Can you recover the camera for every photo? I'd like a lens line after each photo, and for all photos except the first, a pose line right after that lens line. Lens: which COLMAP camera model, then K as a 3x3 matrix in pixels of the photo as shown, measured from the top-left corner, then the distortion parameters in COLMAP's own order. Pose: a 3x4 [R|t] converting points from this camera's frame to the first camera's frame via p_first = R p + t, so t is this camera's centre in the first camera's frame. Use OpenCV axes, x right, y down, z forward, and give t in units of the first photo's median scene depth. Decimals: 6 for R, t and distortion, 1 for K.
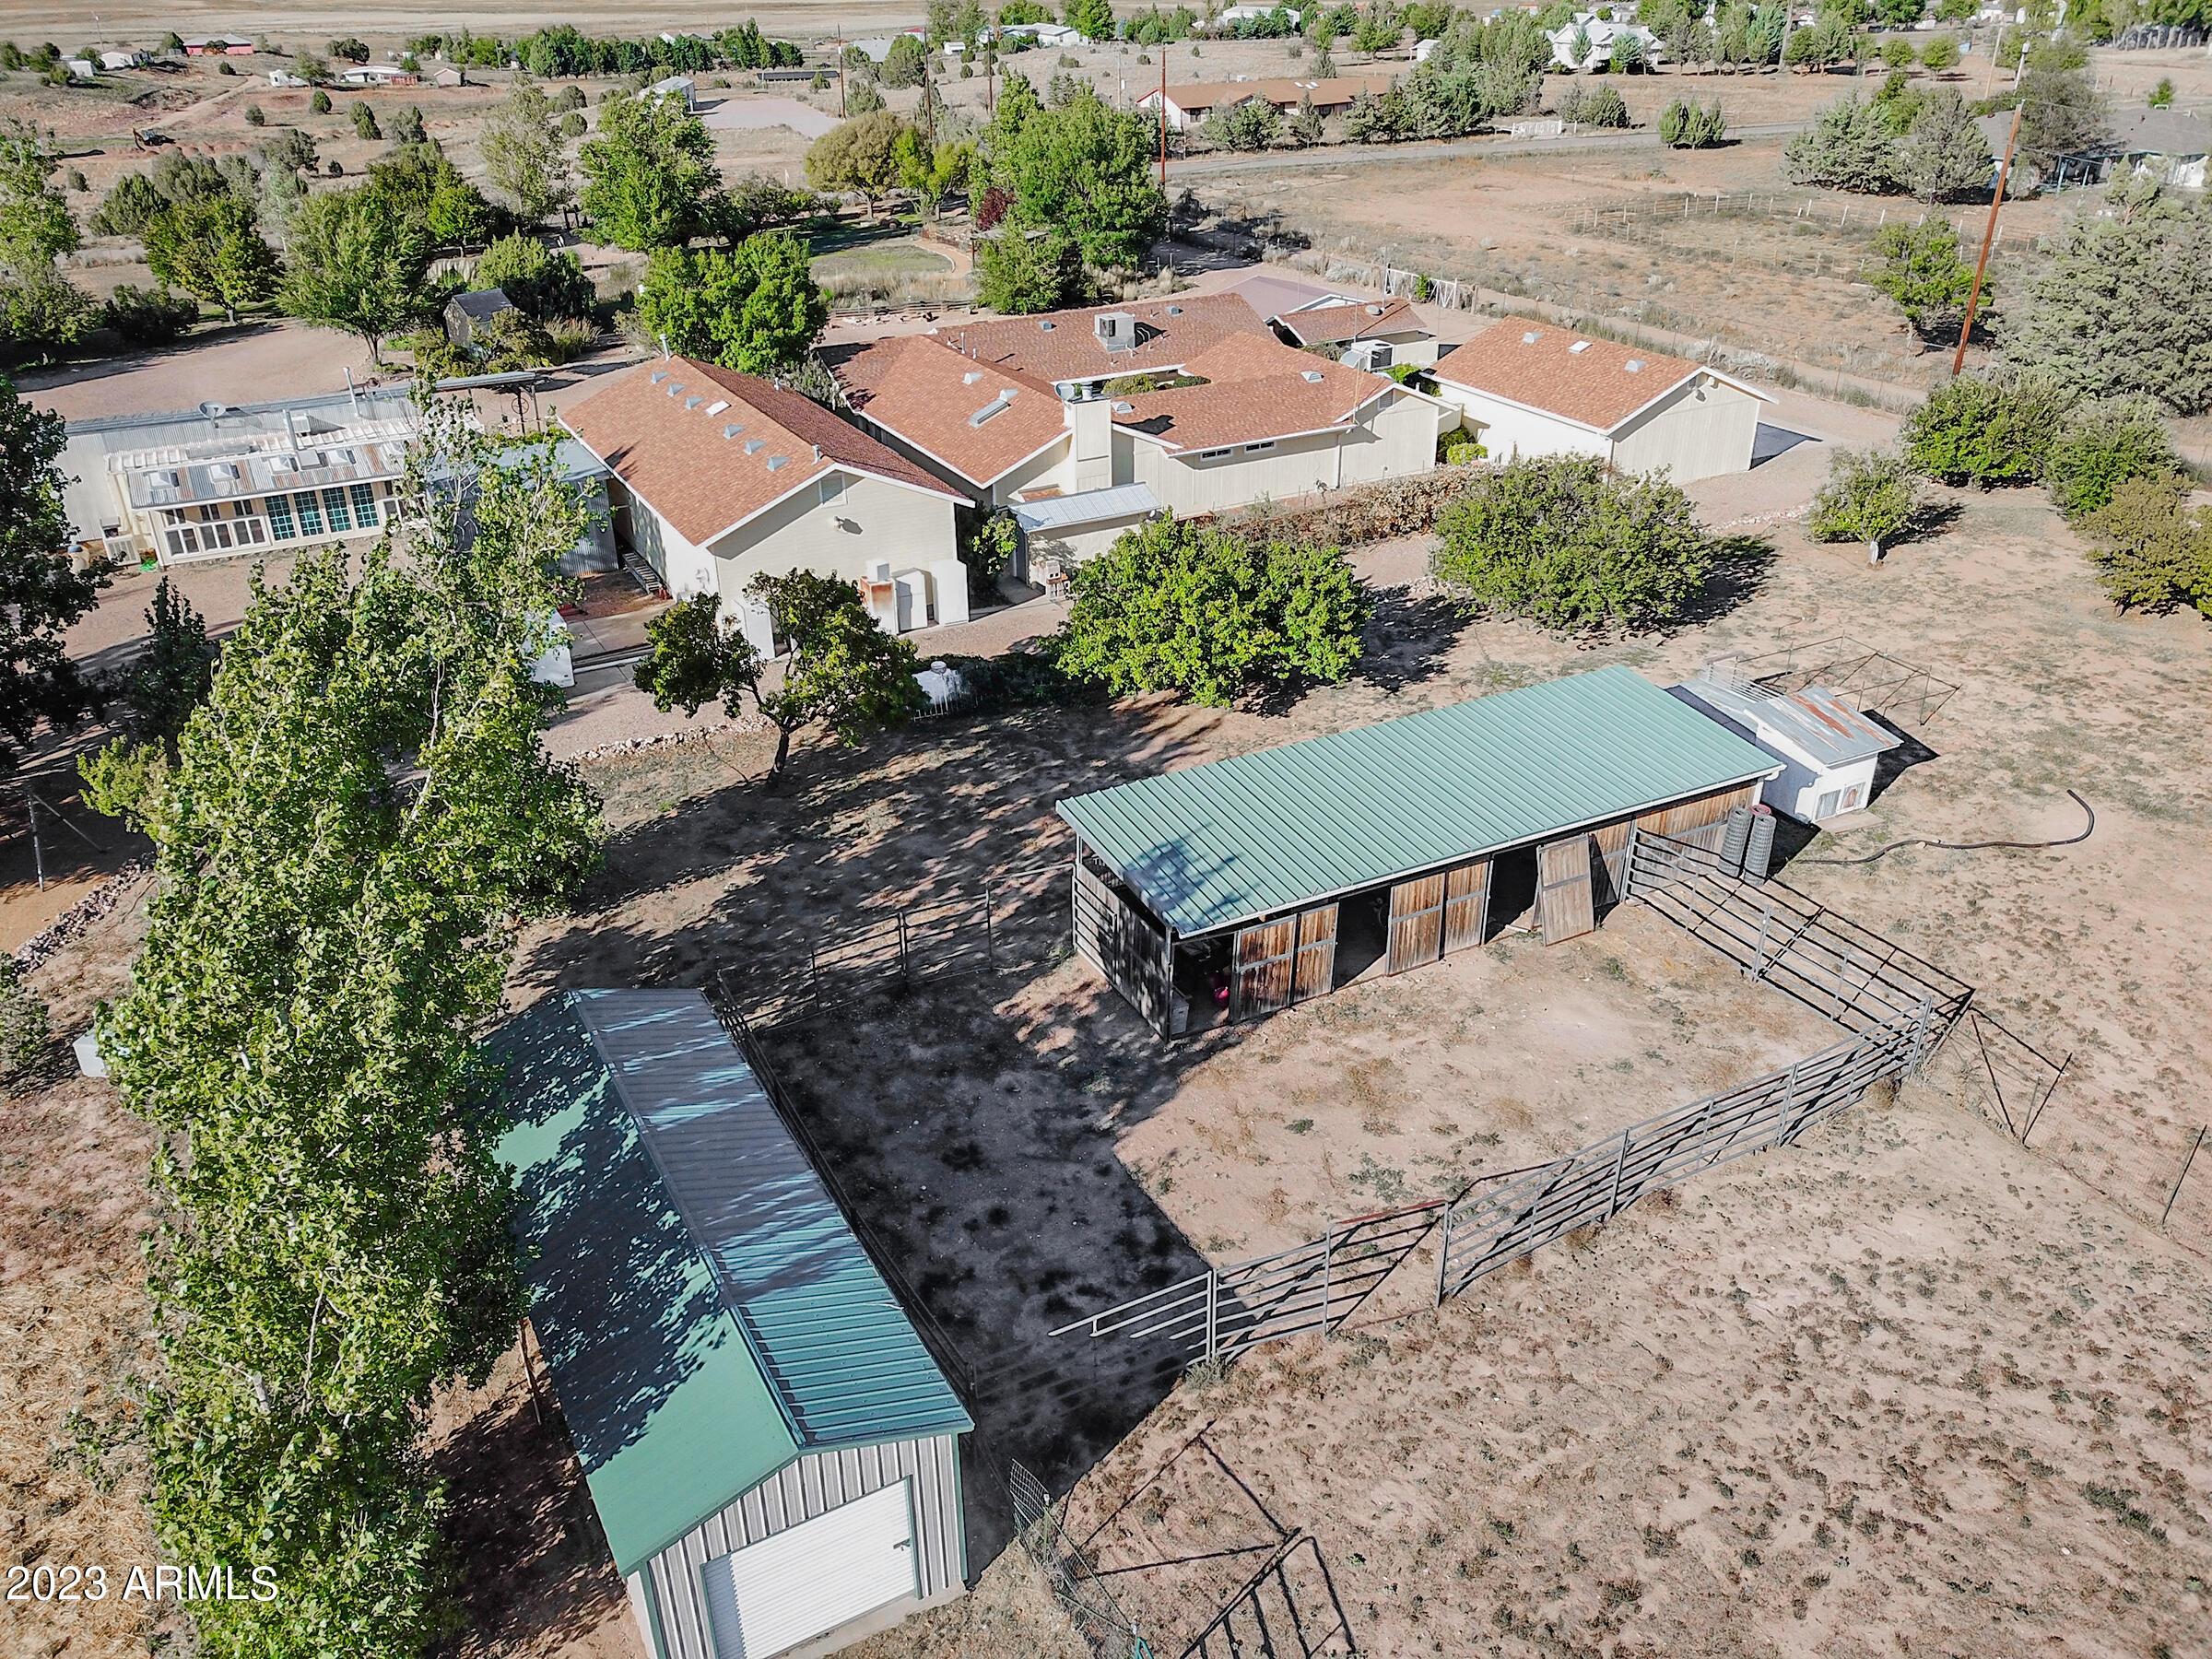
lens RADIAL K [[1692.7, 0, 1108.8], [0, 1692.7, 832.1], [0, 0, 1]] dist [-0.001444, 0.015890]
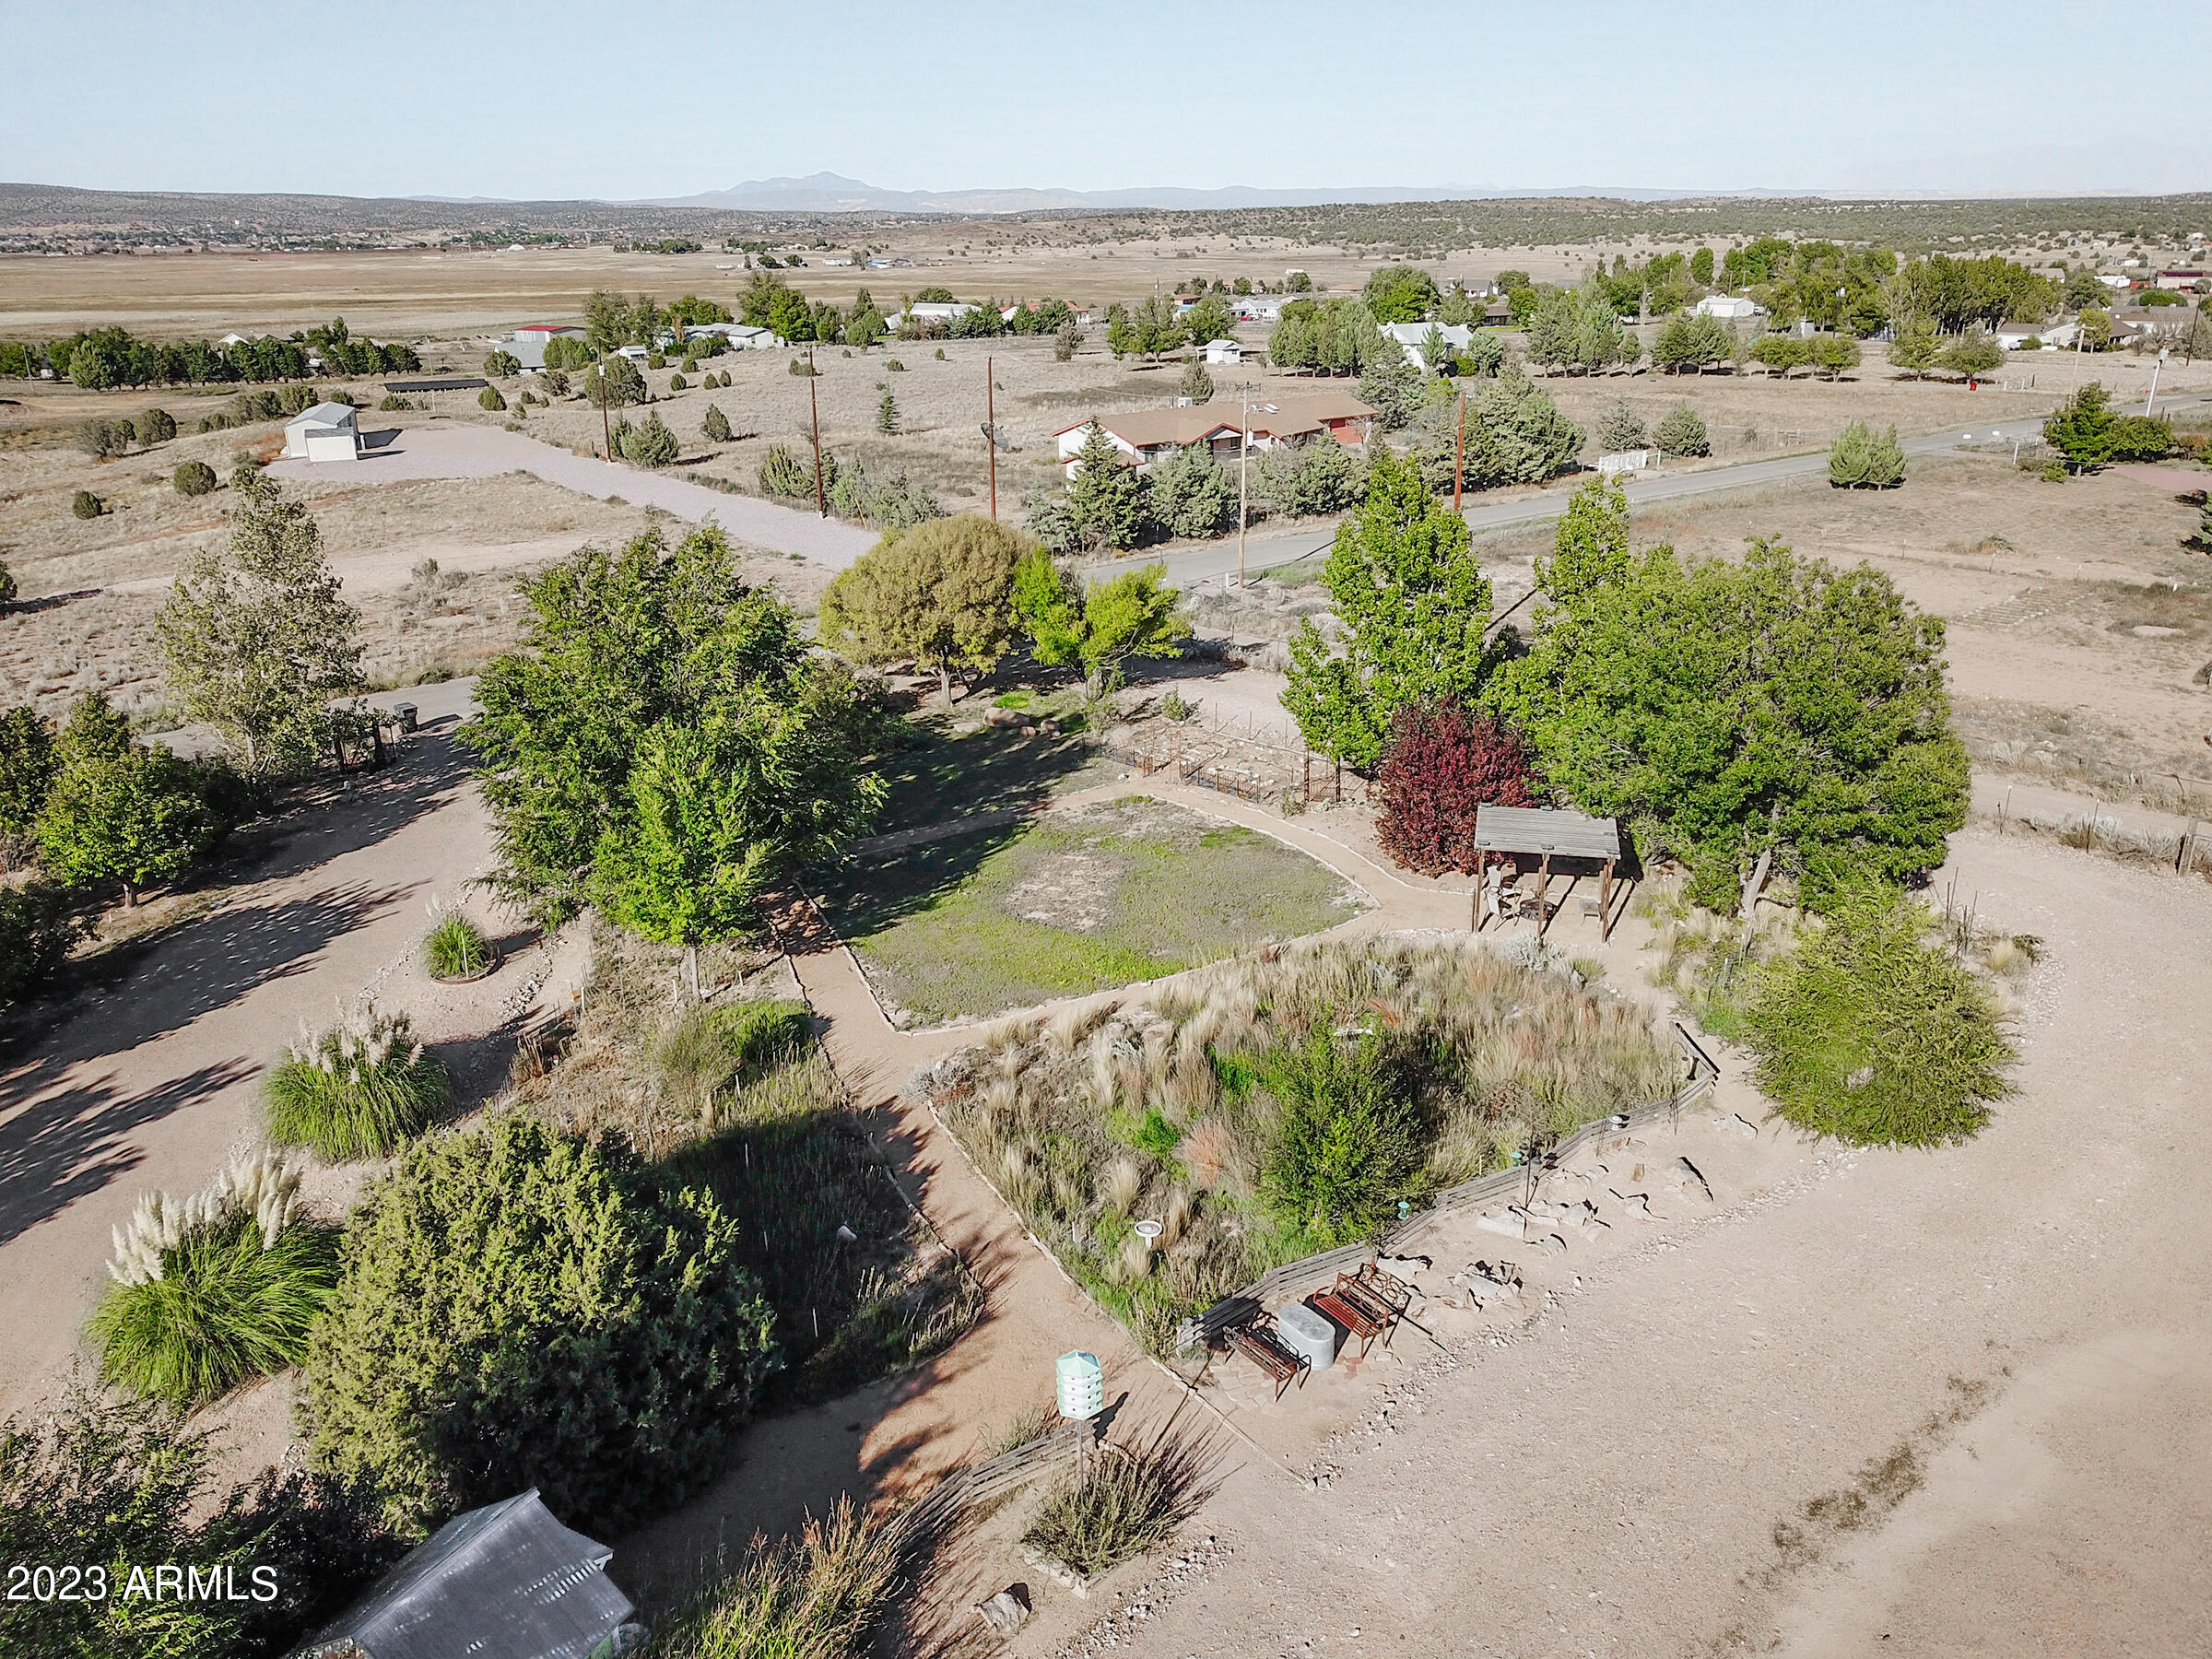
lens RADIAL K [[1688.5, 0, 1107.0], [0, 1688.5, 832.2], [0, 0, 1]] dist [0.007481, 0.000321]
pose [[0.970144, -0.077031, 0.229972, -0.632964], [0.110166, 0.984716, -0.134902, -0.719293], [-0.216066, 0.156210, 0.963802, 1.420568]]
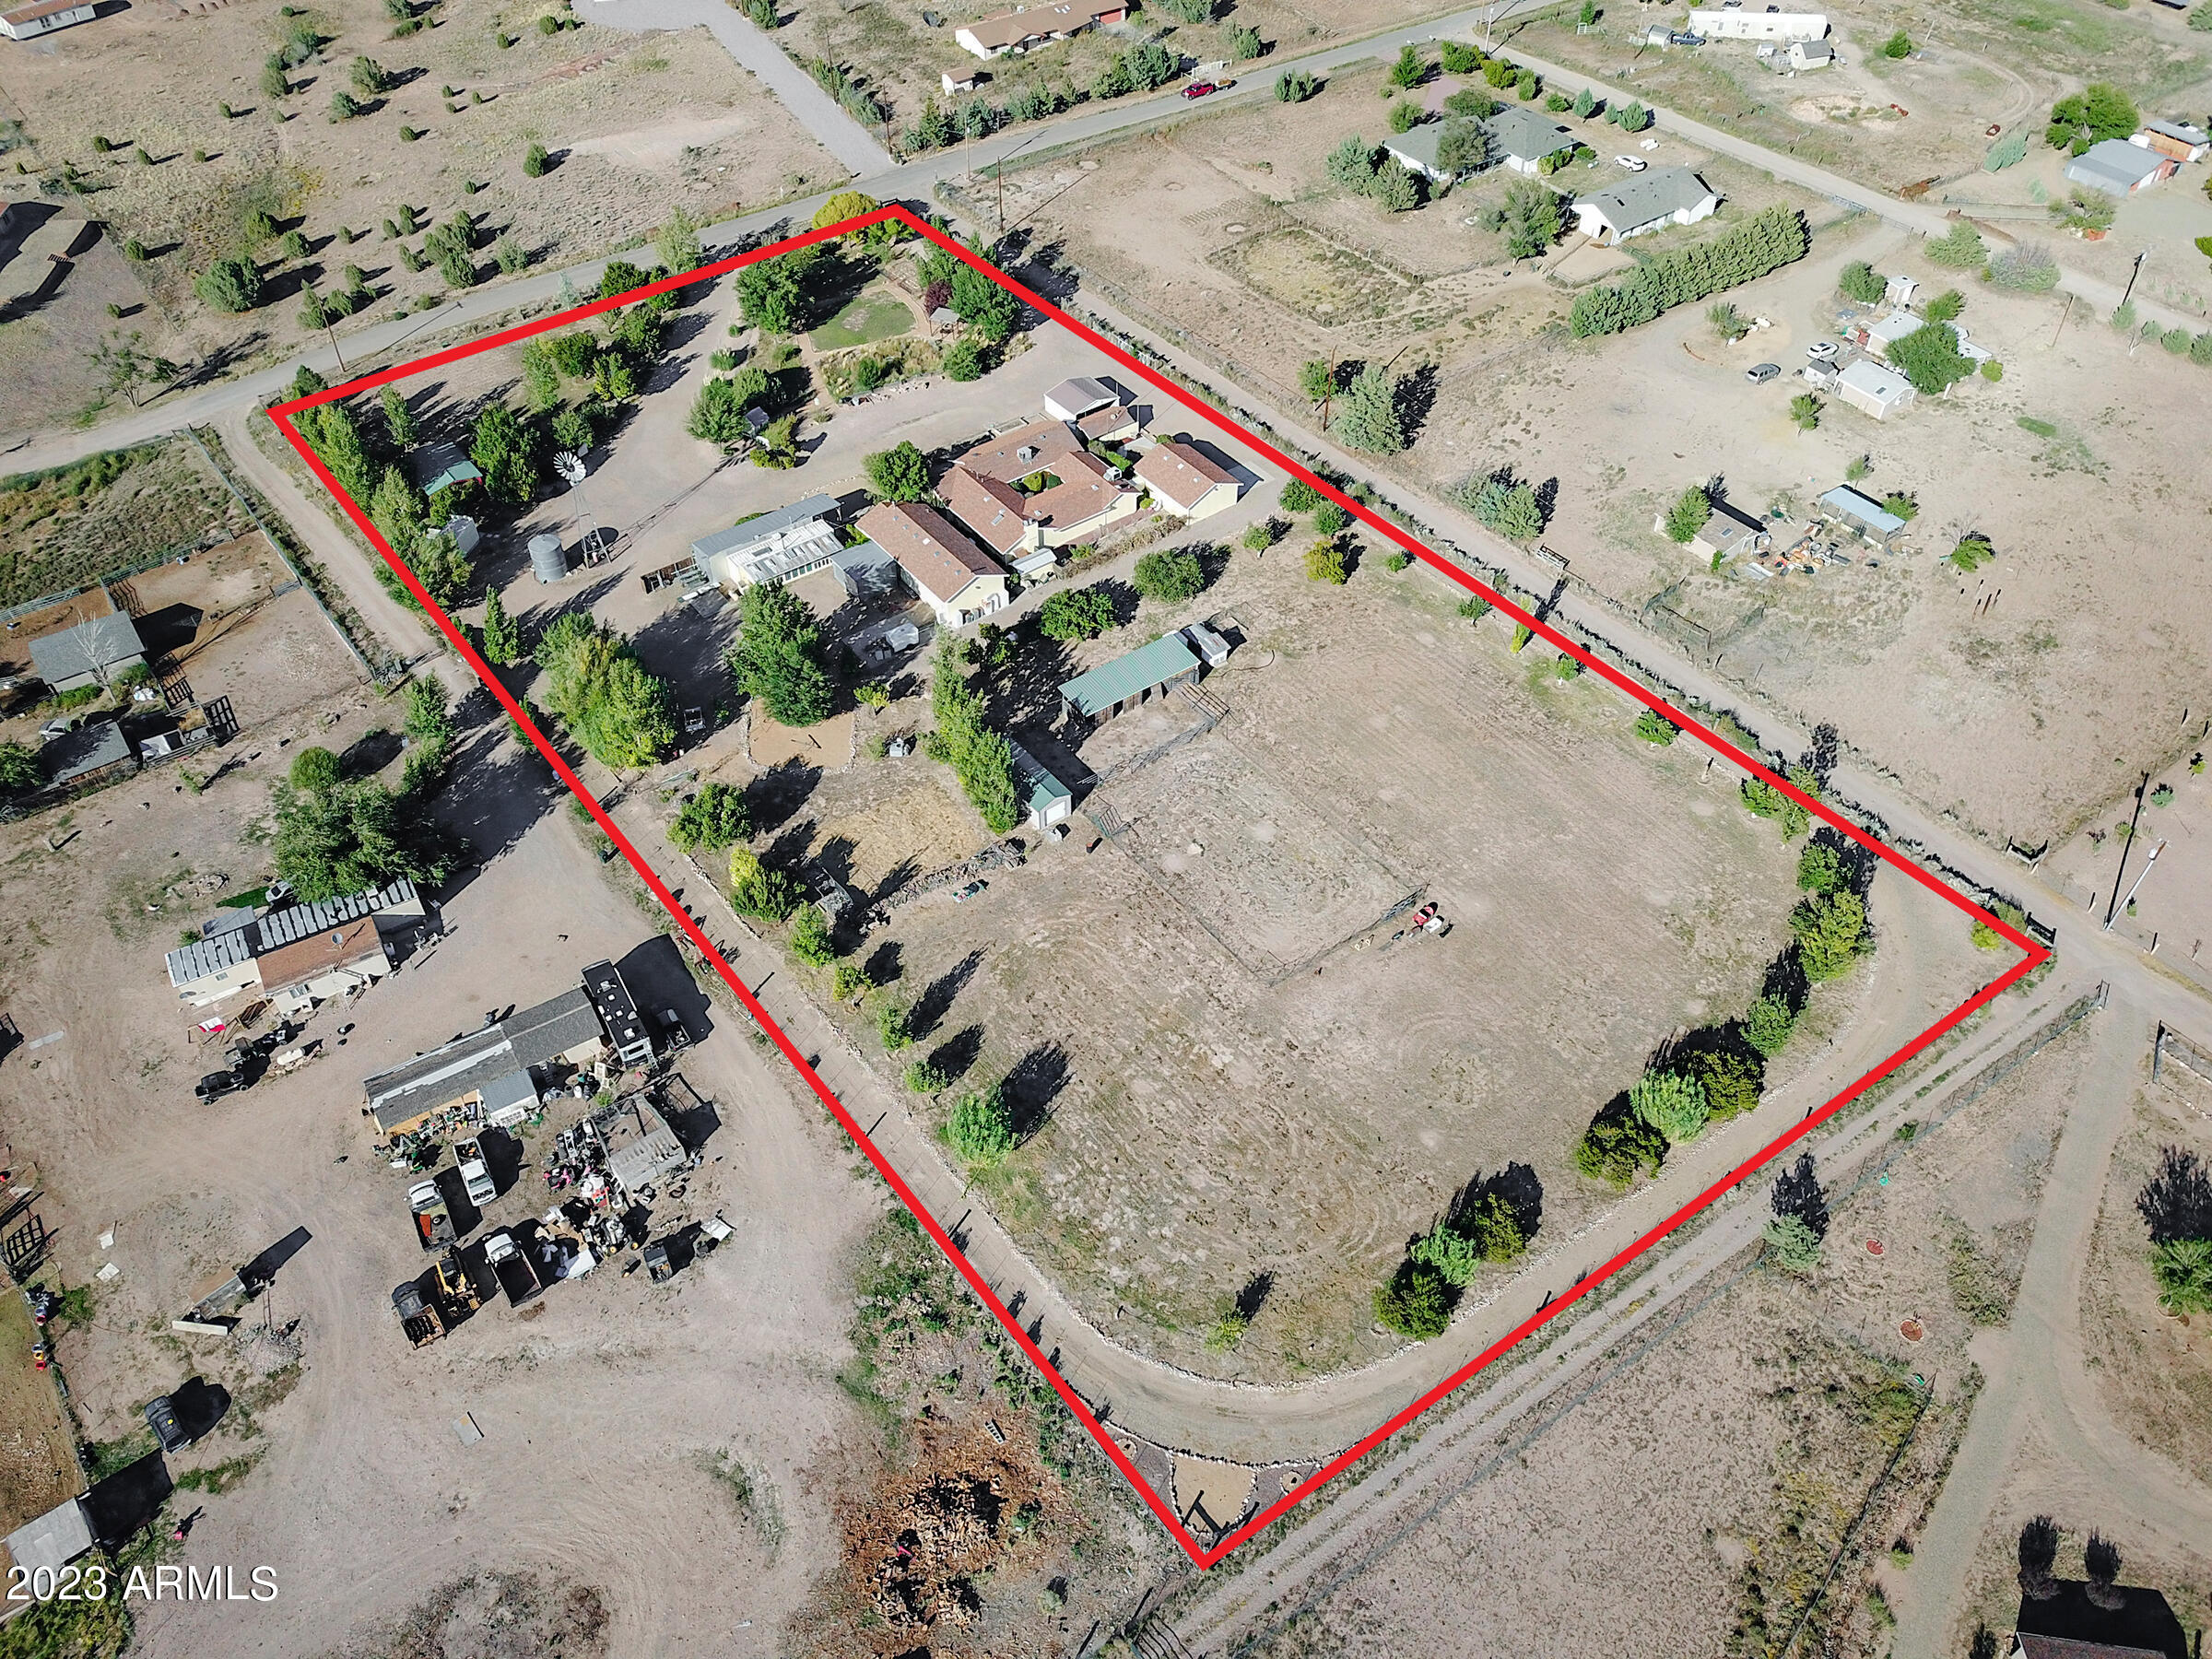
lens RADIAL K [[1688.5, 0, 1107.0], [0, 1688.5, 832.2], [0, 0, 1]] dist [0.007481, 0.000321]
pose [[0.989463, -0.096772, 0.107693, -0.357063], [0.060957, 0.953117, 0.296399, -0.825020], [-0.131328, -0.286711, 0.948973, -2.997085]]
